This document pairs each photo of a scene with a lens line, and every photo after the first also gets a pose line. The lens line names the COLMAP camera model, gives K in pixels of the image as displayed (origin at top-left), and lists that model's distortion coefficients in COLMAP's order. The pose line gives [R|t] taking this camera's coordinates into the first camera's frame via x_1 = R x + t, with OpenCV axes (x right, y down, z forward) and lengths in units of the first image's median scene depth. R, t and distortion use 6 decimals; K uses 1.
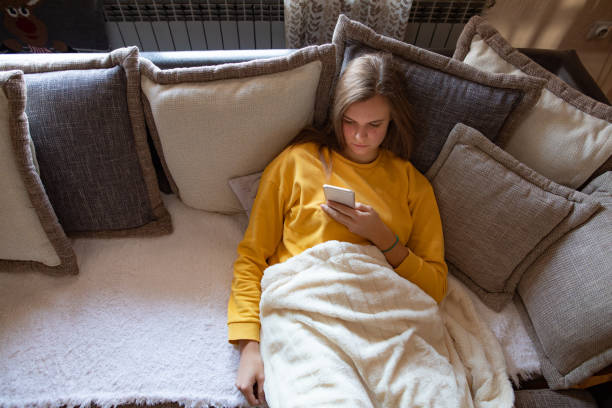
lens RADIAL K [[436.9, 0, 306.0], [0, 436.9, 204.0], [0, 0, 1]] dist [-0.011074, 0.000237]
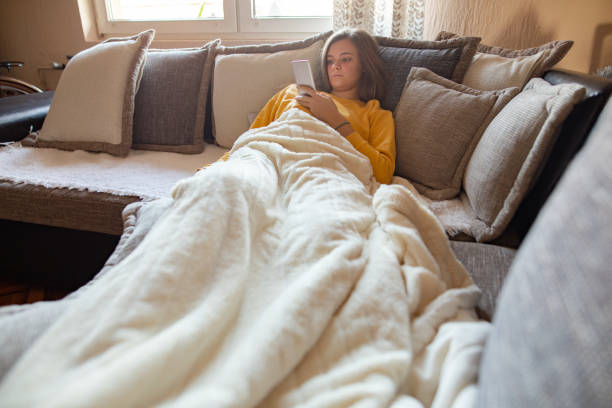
lens RADIAL K [[436.9, 0, 306.0], [0, 436.9, 204.0], [0, 0, 1]] dist [-0.011074, 0.000237]
pose [[0.939673, 0.078210, -0.333014, 0.513199], [-0.260615, 0.794260, -0.548845, 0.944423], [0.221575, 0.602523, 0.766727, 0.161567]]
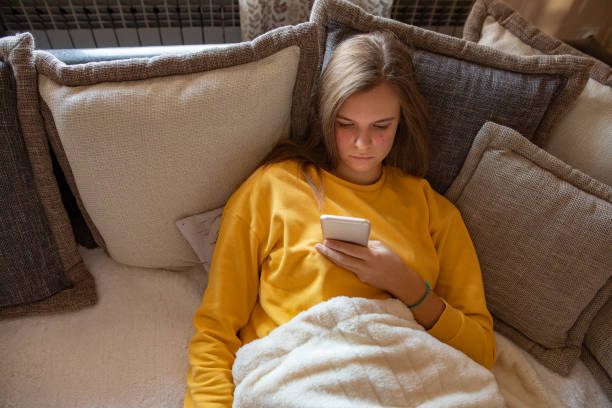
lens RADIAL K [[436.9, 0, 306.0], [0, 436.9, 204.0], [0, 0, 1]] dist [-0.011074, 0.000237]
pose [[0.992977, -0.064601, 0.099112, -0.040734], [0.075792, 0.990626, -0.113648, 0.014732], [-0.090841, 0.120362, 0.988565, 0.305711]]
